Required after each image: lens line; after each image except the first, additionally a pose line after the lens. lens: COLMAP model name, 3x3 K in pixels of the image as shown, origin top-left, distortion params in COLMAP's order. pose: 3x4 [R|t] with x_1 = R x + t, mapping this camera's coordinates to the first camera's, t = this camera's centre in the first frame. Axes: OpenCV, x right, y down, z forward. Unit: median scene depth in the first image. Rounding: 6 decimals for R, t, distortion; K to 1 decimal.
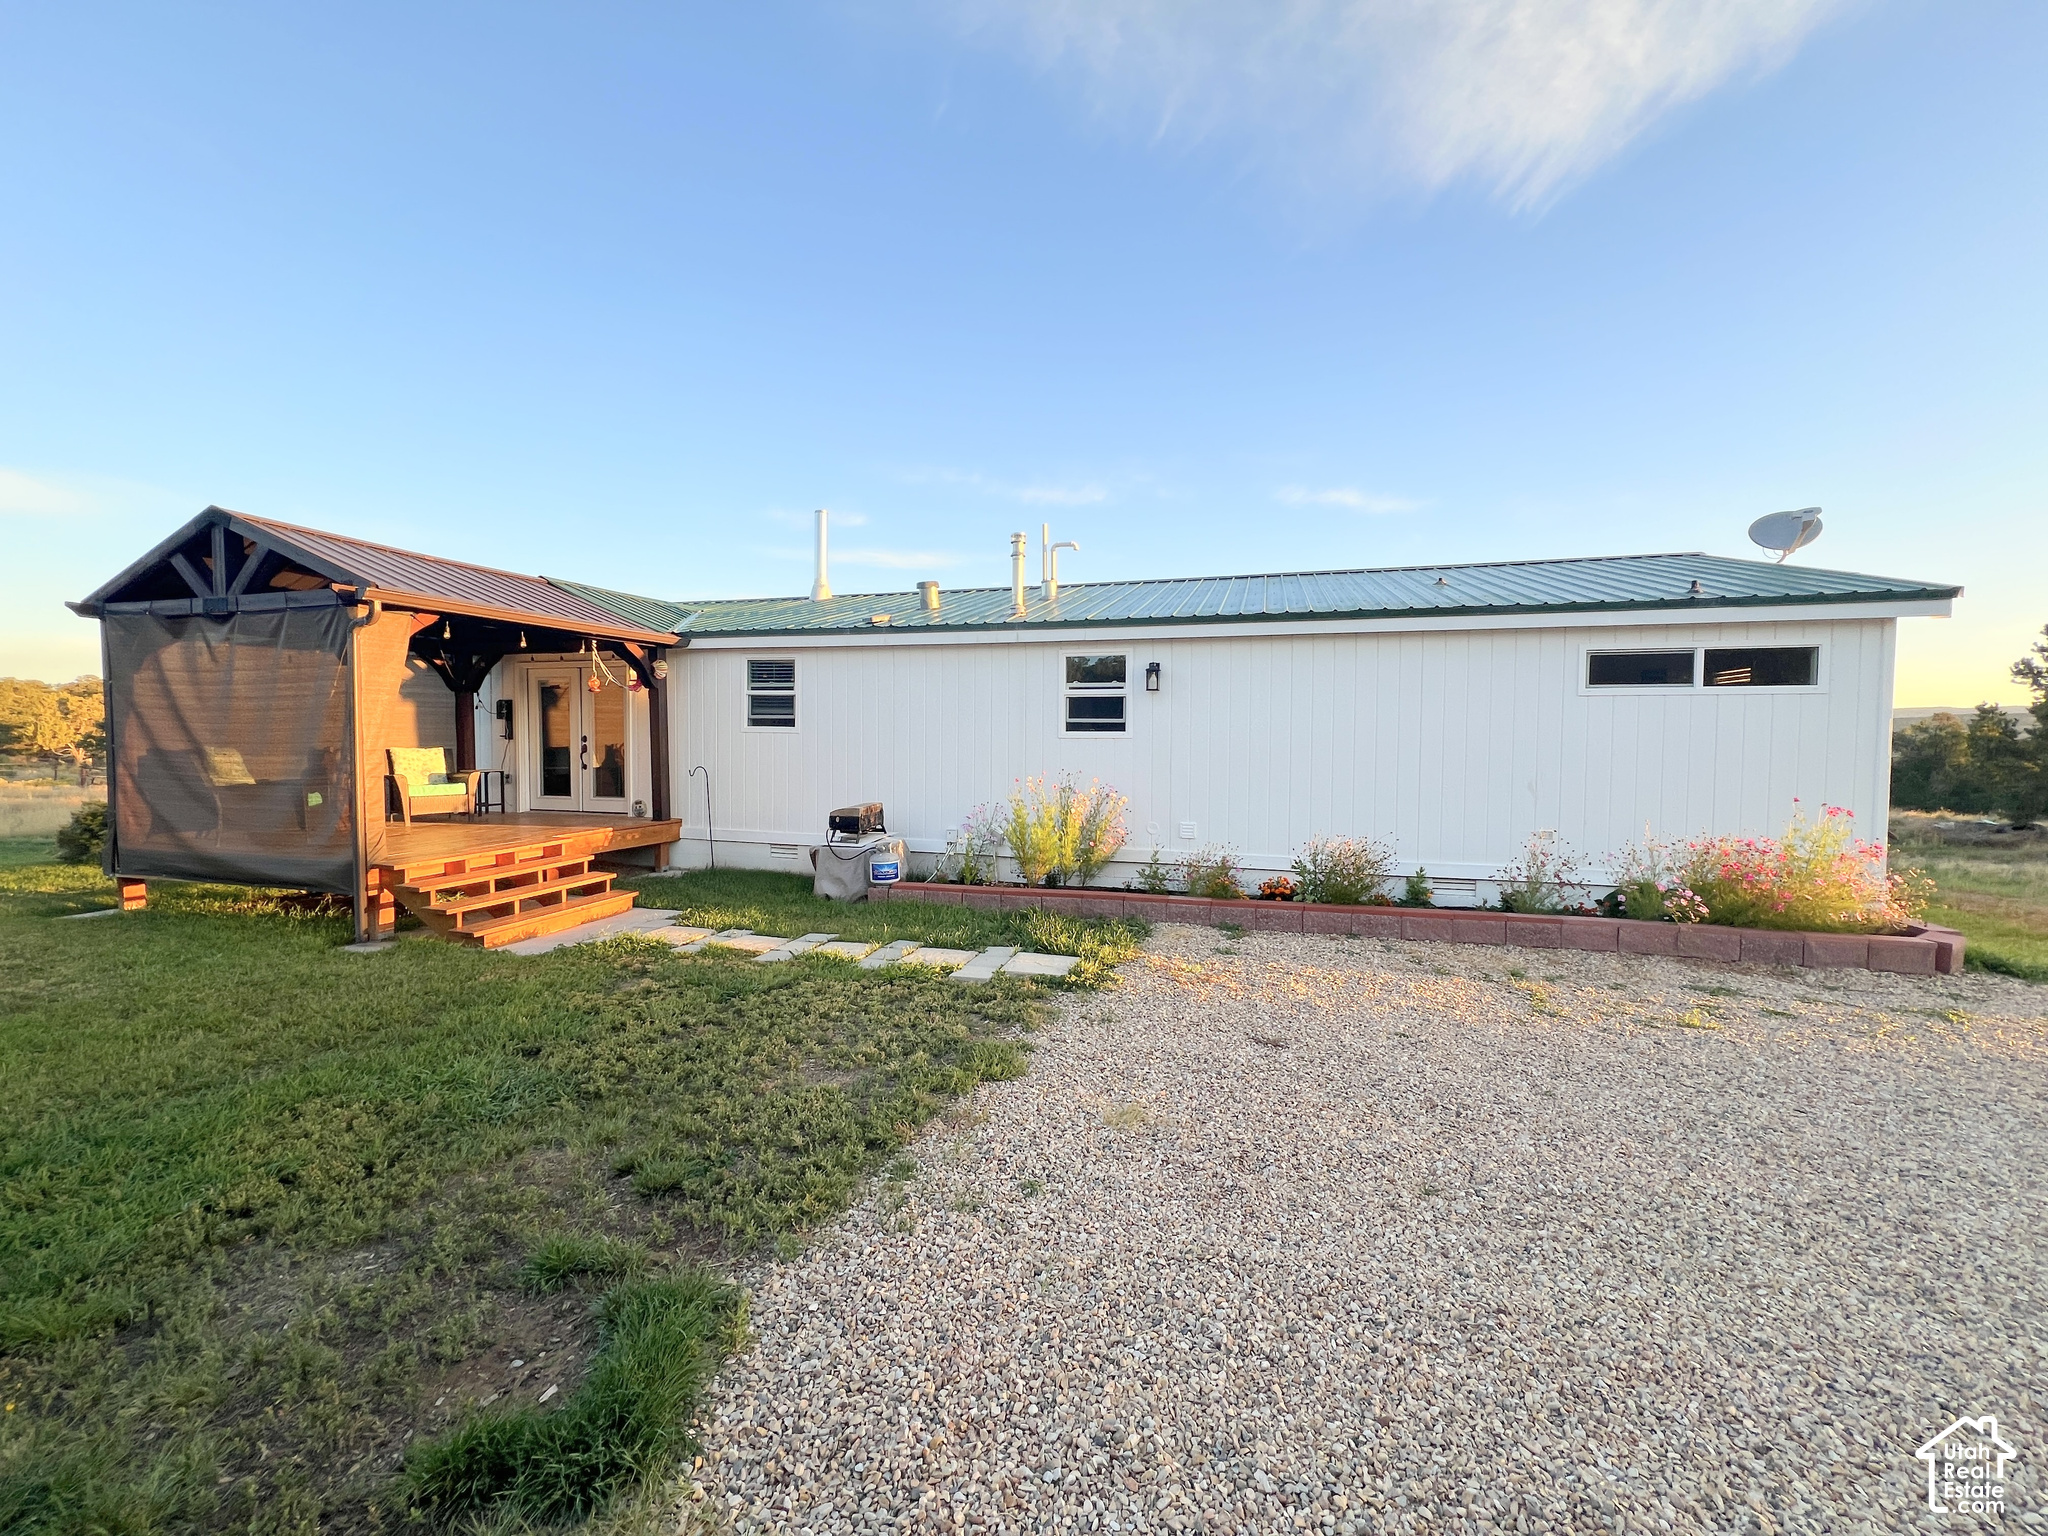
lens RADIAL K [[817.9, 0, 1024.9], [0, 817.9, 764.2], [0, 0, 1]] dist [0.000216, 0.000003]
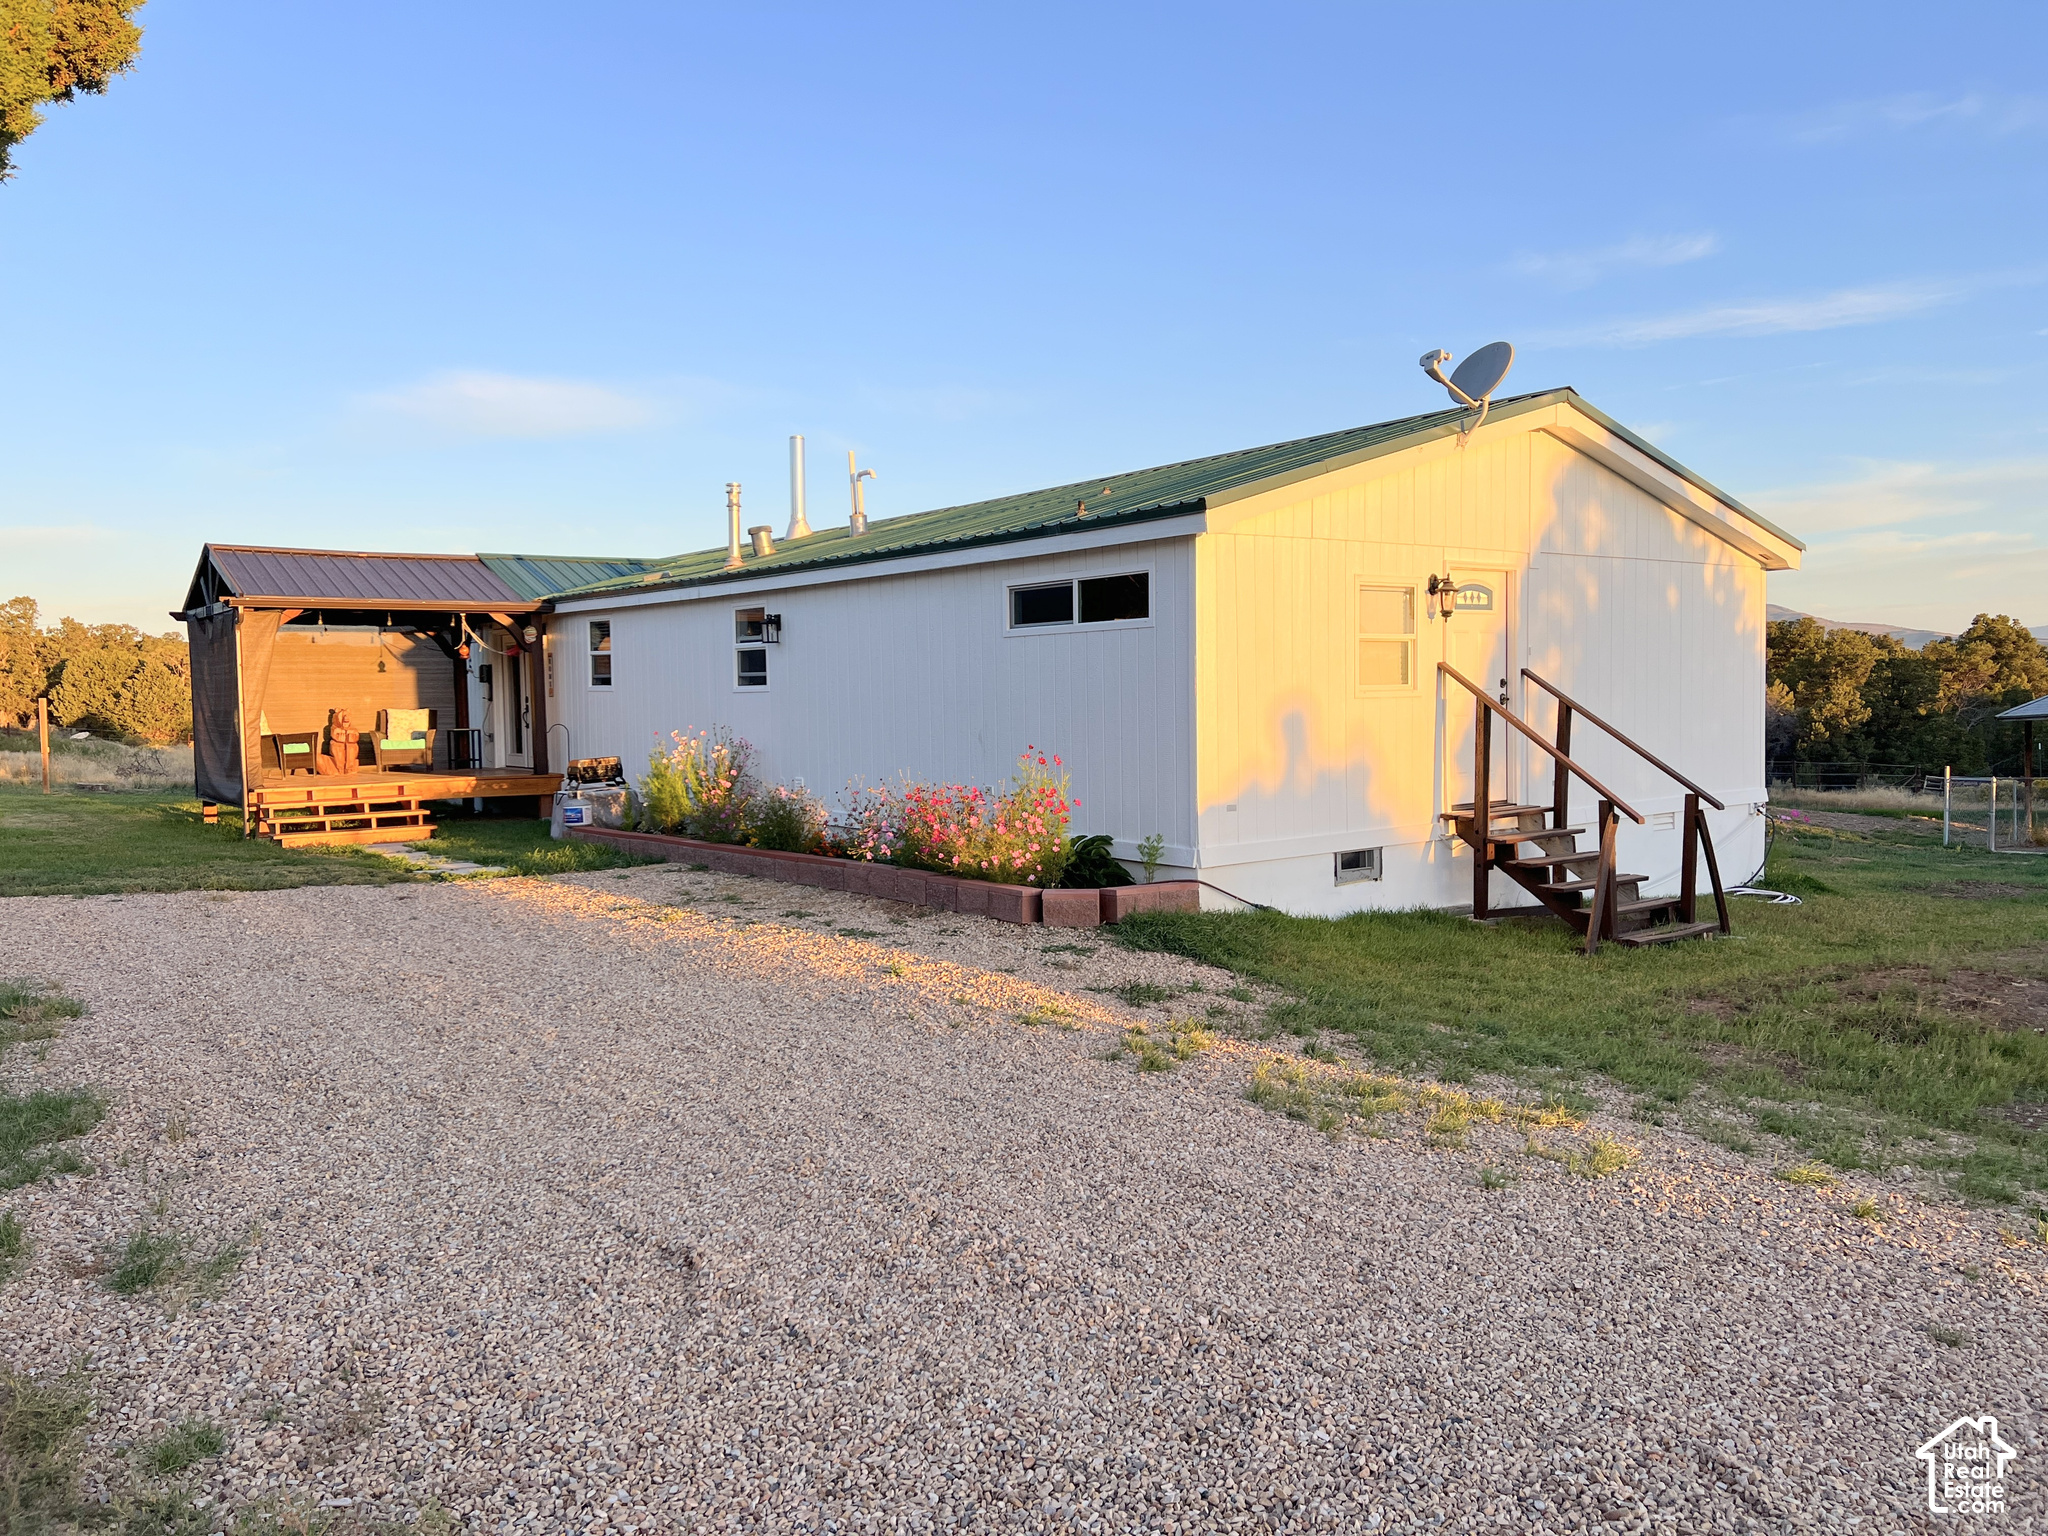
lens RADIAL K [[1554.9, 0, 1023.5], [0, 1554.9, 771.4], [0, 0, 1]] dist [0.019540, 0.000576]
pose [[0.809295, 0.012966, -0.587259, 1.374966], [-0.002230, 0.999817, 0.019001, 0.026420], [0.587398, -0.014068, 0.809176, -0.308753]]
